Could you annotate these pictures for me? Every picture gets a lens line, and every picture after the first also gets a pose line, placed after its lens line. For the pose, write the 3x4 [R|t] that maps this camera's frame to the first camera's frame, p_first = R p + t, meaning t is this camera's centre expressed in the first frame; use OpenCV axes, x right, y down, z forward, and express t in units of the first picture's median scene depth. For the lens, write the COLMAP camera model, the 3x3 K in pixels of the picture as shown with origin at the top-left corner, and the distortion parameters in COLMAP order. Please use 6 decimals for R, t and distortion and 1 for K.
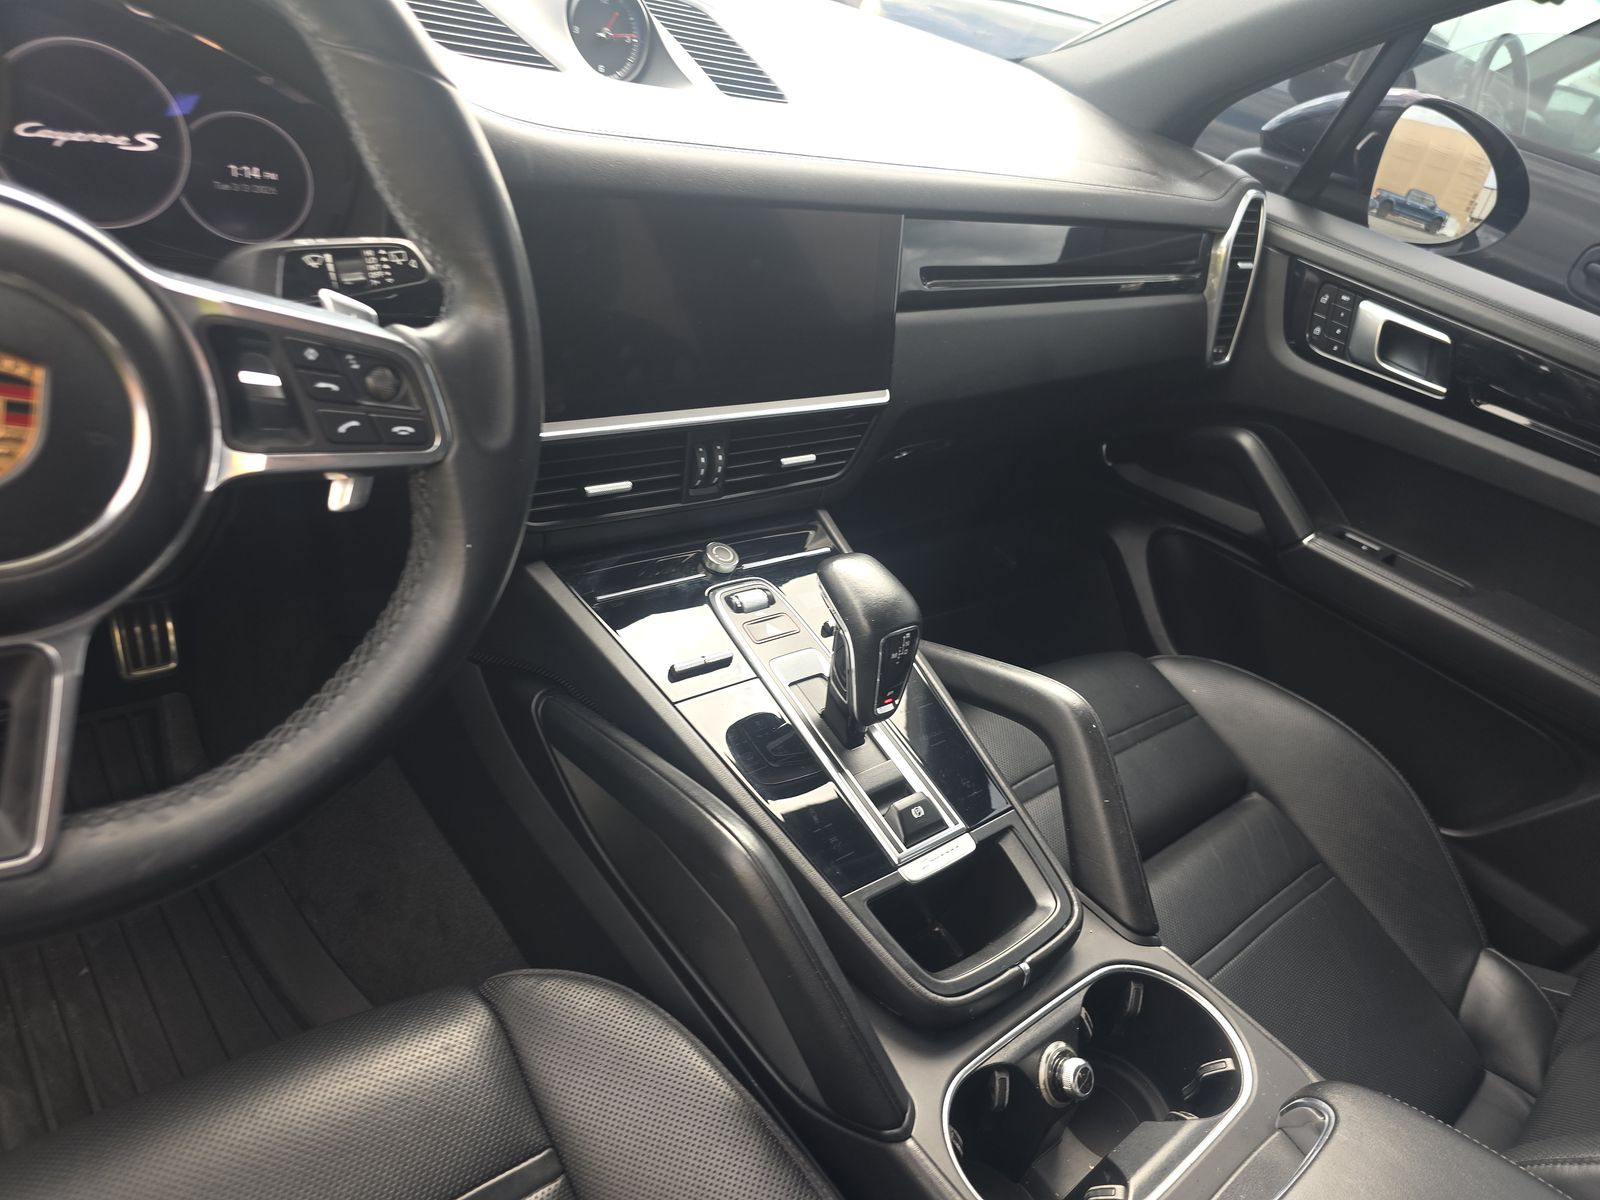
lens RADIAL K [[1126.4, 0, 731.7], [0, 1126.4, 597.0], [0, 0, 1]] dist [0.081330, -0.082564]
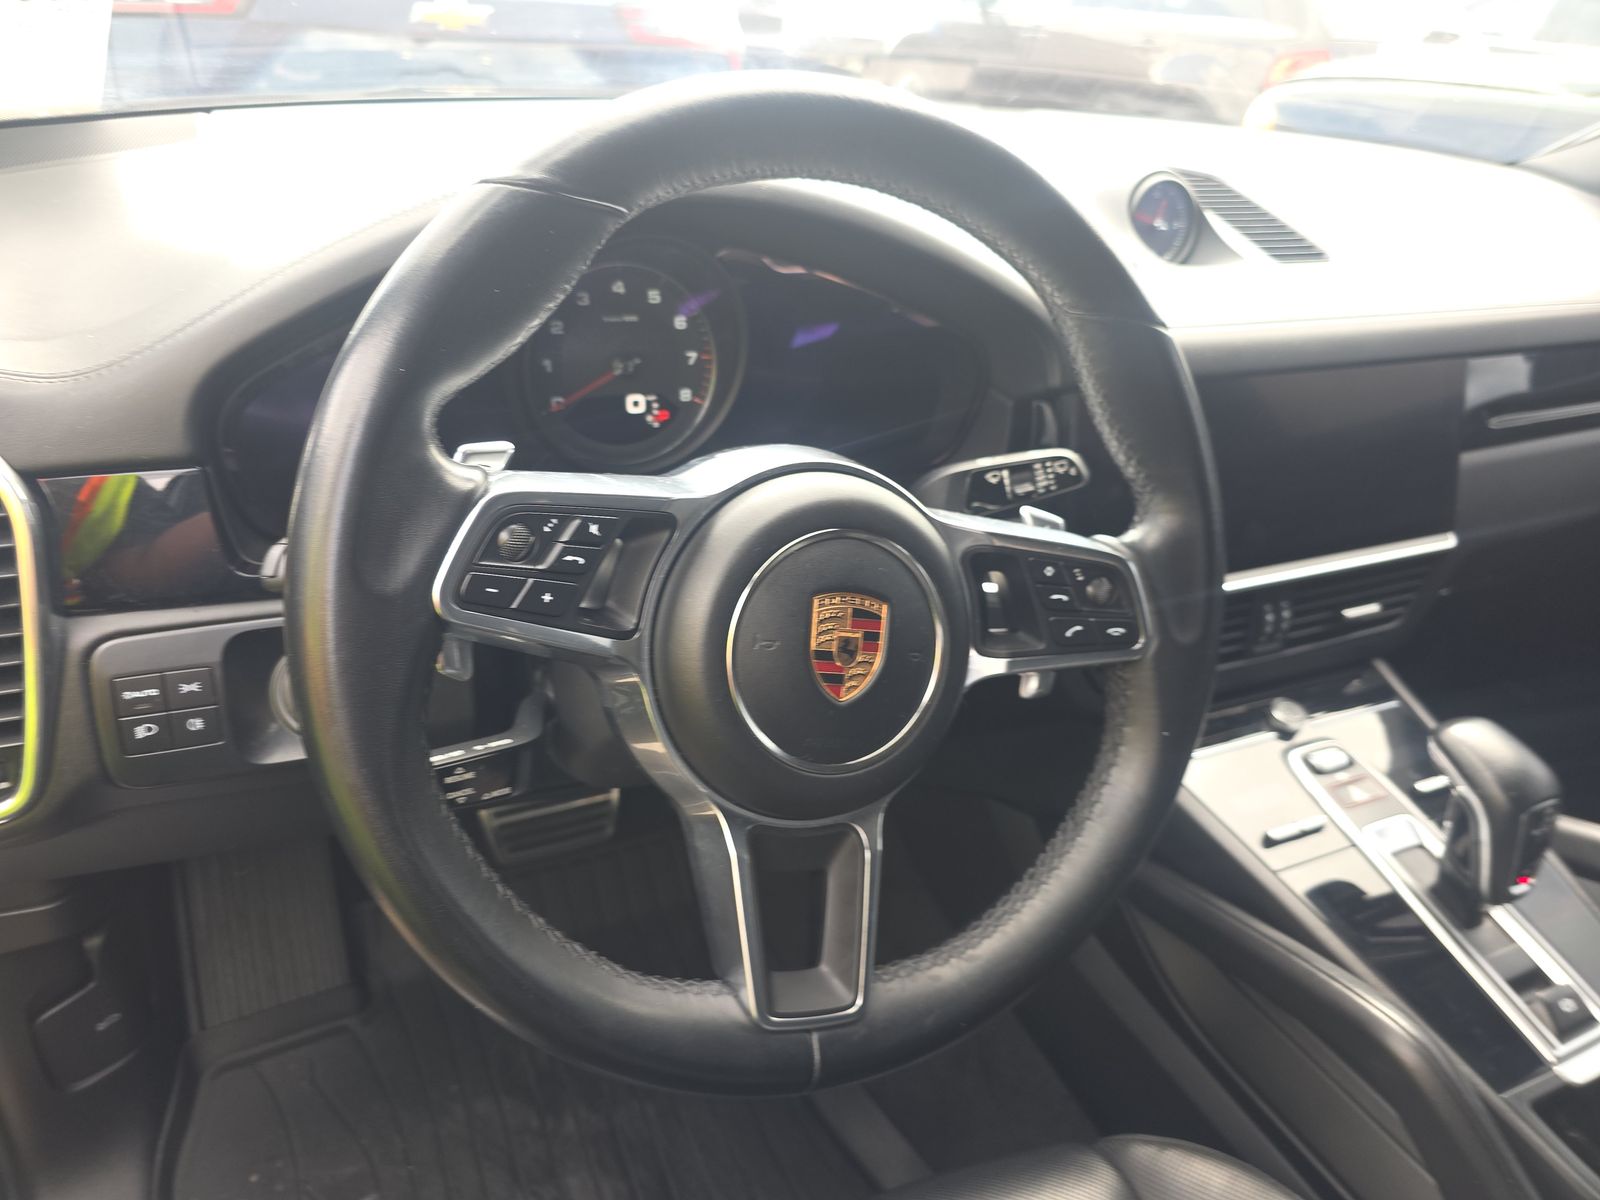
lens RADIAL K [[1126.4, 0, 731.7], [0, 1126.4, 597.0], [0, 0, 1]] dist [0.081330, -0.082564]
pose [[0.955901, -0.021982, -0.292865, -0.195510], [-0.006375, 0.995407, -0.095520, -0.043407], [0.293620, 0.093175, 0.951370, -0.103748]]
